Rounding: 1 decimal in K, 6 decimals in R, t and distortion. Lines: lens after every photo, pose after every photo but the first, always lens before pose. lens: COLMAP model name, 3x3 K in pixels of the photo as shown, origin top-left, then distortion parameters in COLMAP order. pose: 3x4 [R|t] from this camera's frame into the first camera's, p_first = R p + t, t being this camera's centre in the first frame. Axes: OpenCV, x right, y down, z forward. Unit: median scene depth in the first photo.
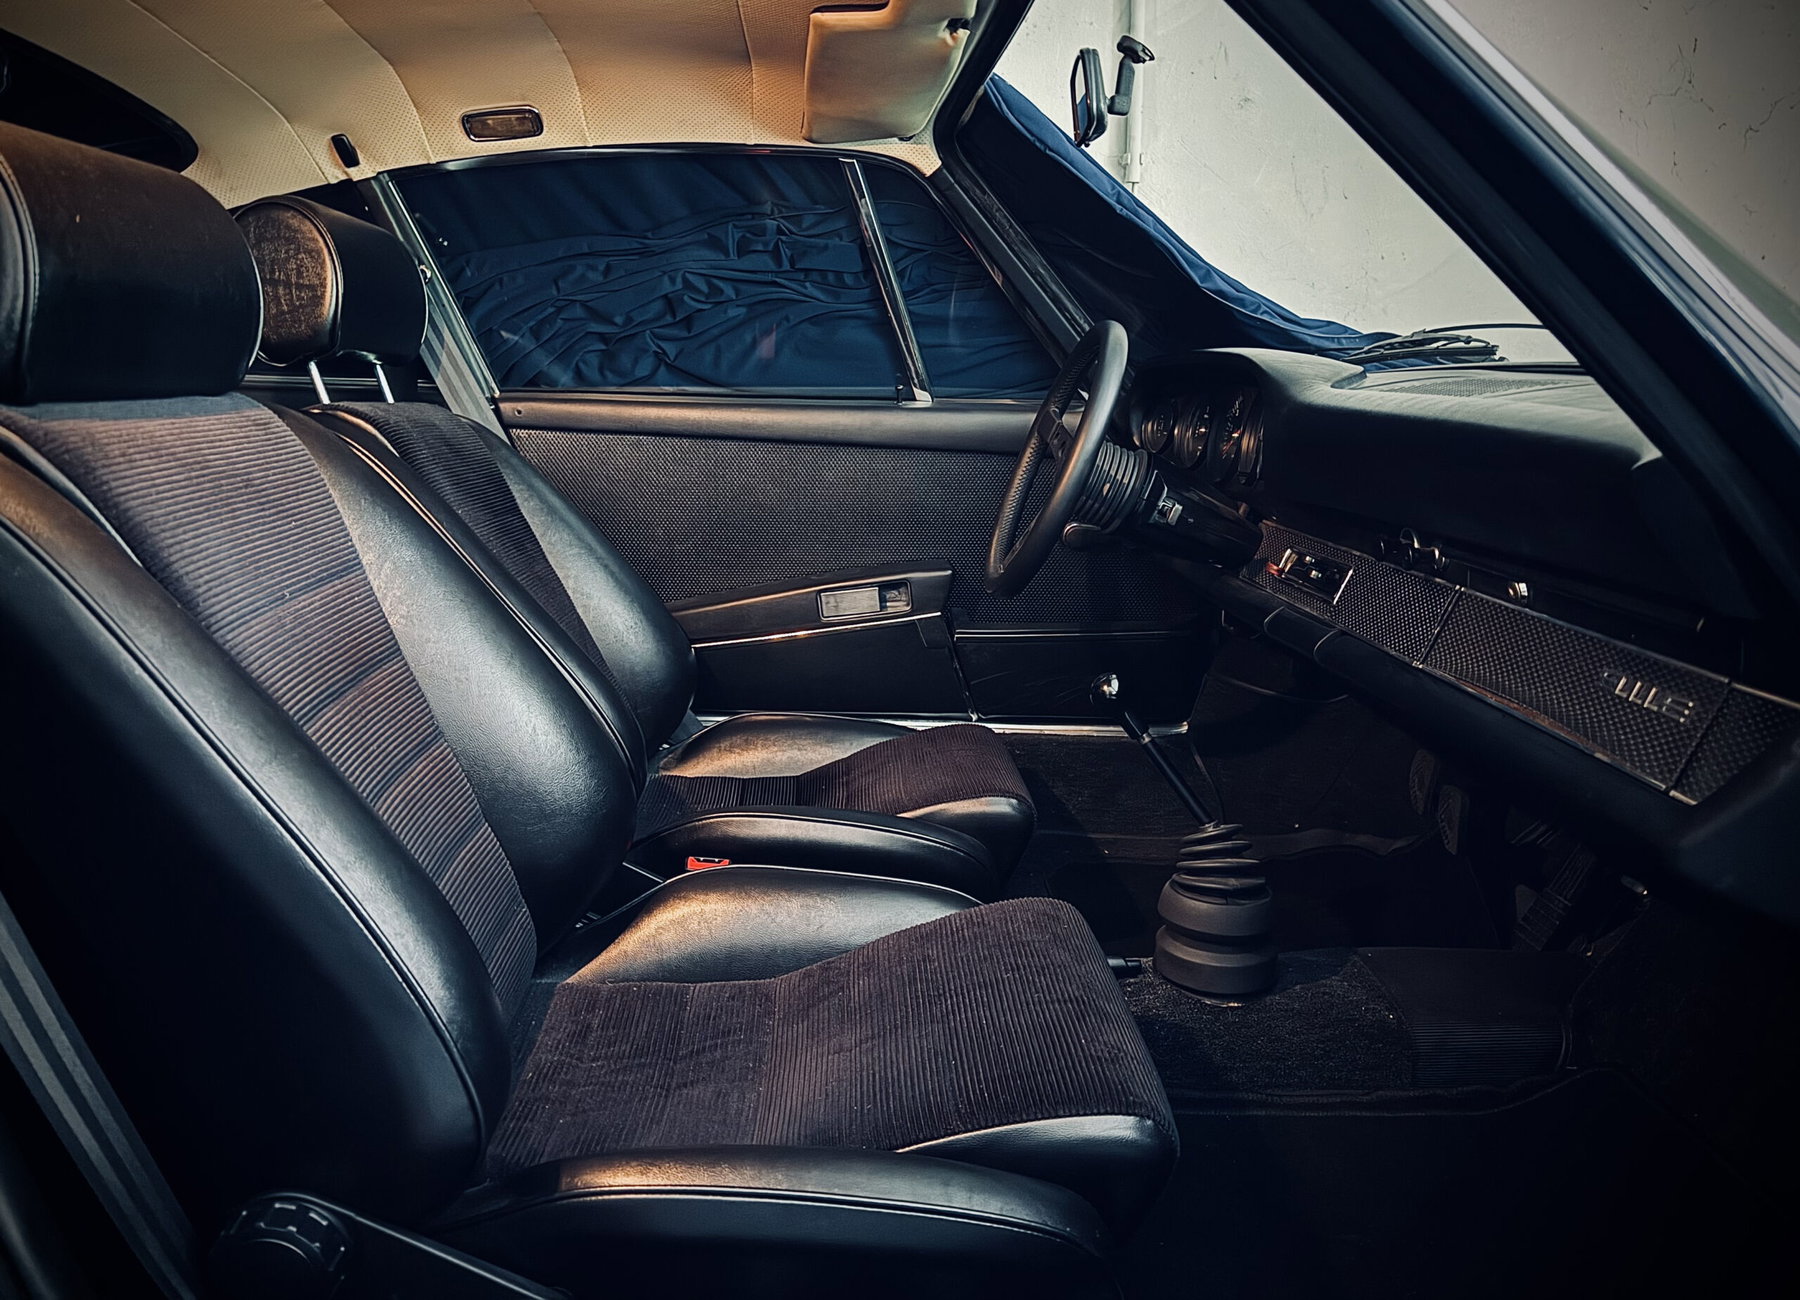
lens RADIAL K [[1243.2, 0, 900.0], [0, 1243.2, 650.0], [0, 0, 1]] dist [0.106888, -0.184075]
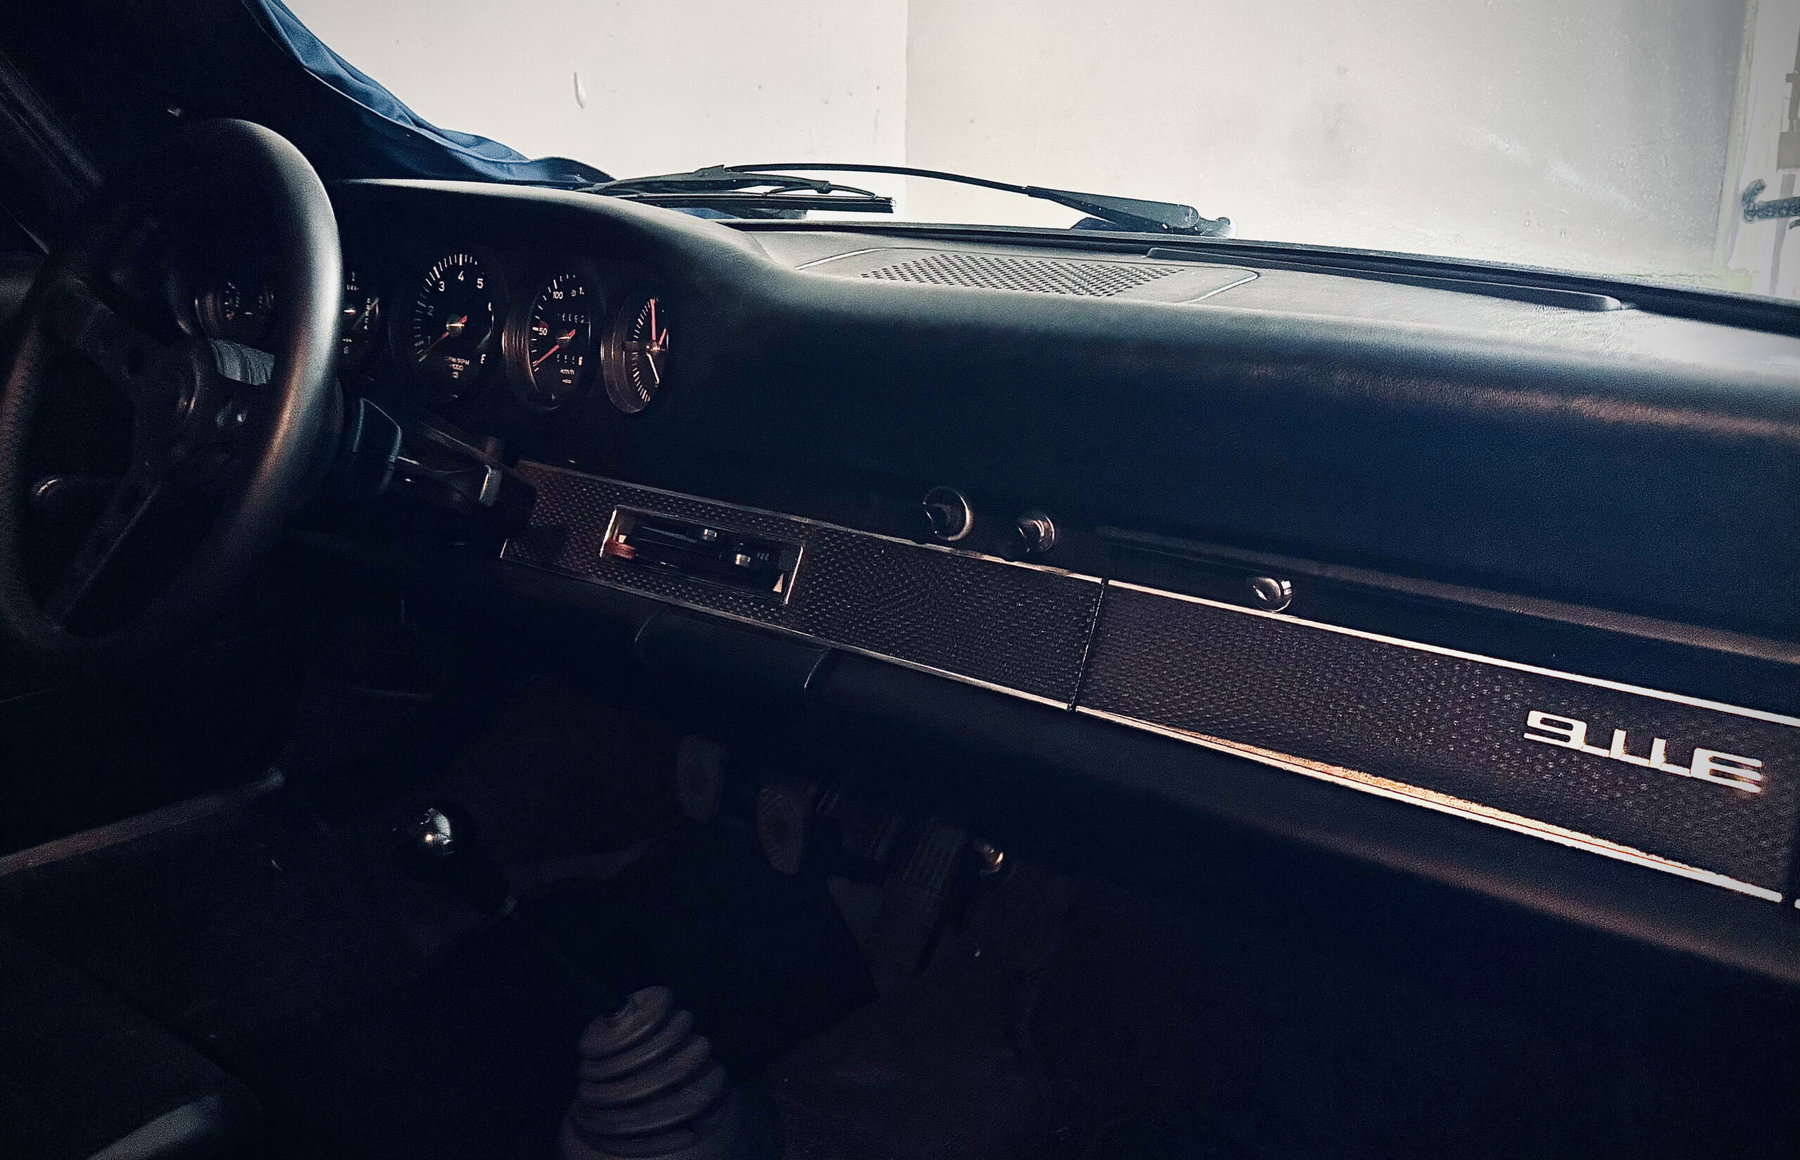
lens RADIAL K [[1416.3, 0, 906.3], [0, 1416.3, 488.8], [0, 0, 1]] dist [0.008964, 0.002131]
pose [[0.636798, -0.130766, 0.759861, -0.112403], [0.135149, 0.989186, 0.056970, -0.098675], [-0.759094, 0.066415, 0.647585, 0.388944]]
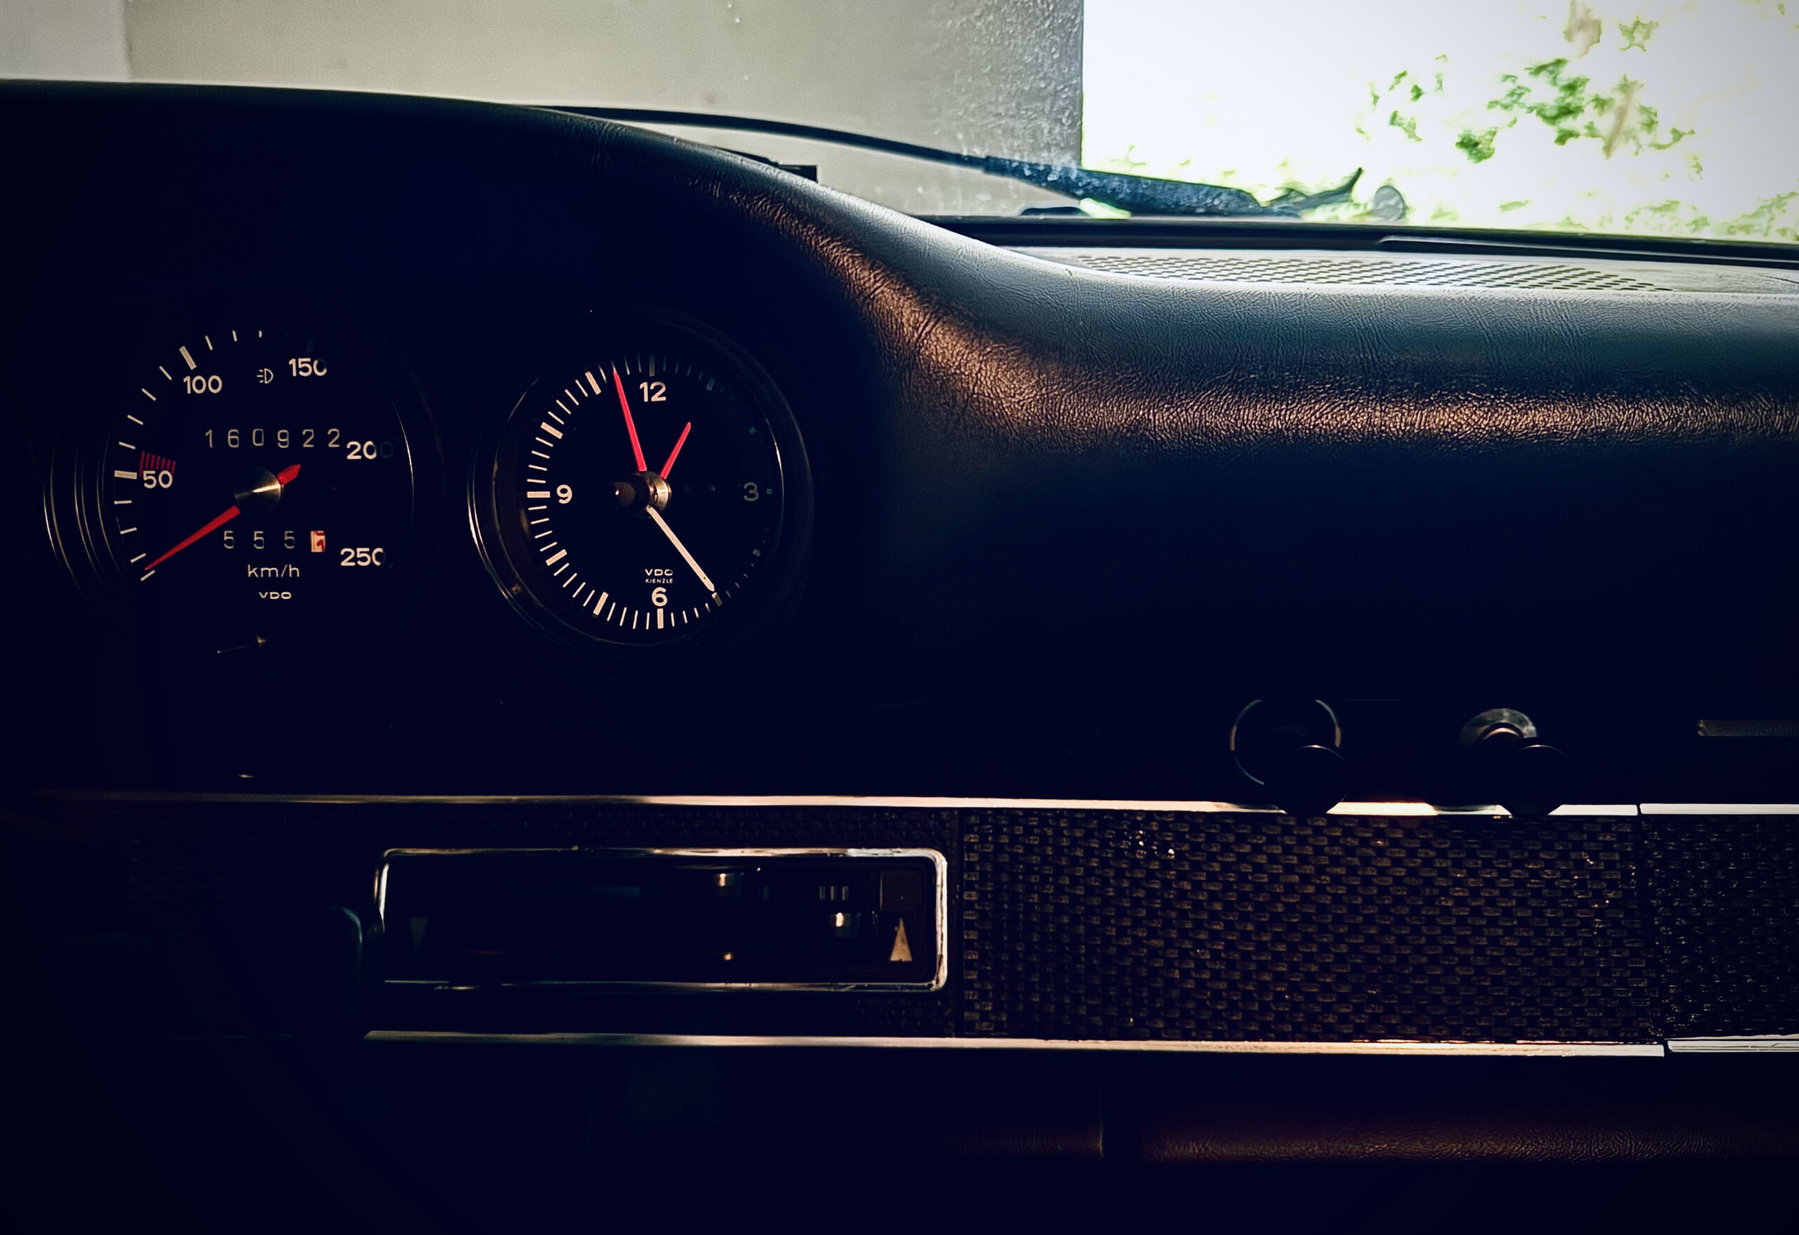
lens RADIAL K [[1325.4, 0, 899.5], [0, 1325.4, 561.6], [0, 0, 1]] dist [-0.030764, -0.000144]
pose [[0.046277, -0.198388, 0.979030, 0.041894], [0.206948, 0.960722, 0.184896, -0.153027], [-0.977257, 0.194052, 0.085515, 0.753166]]
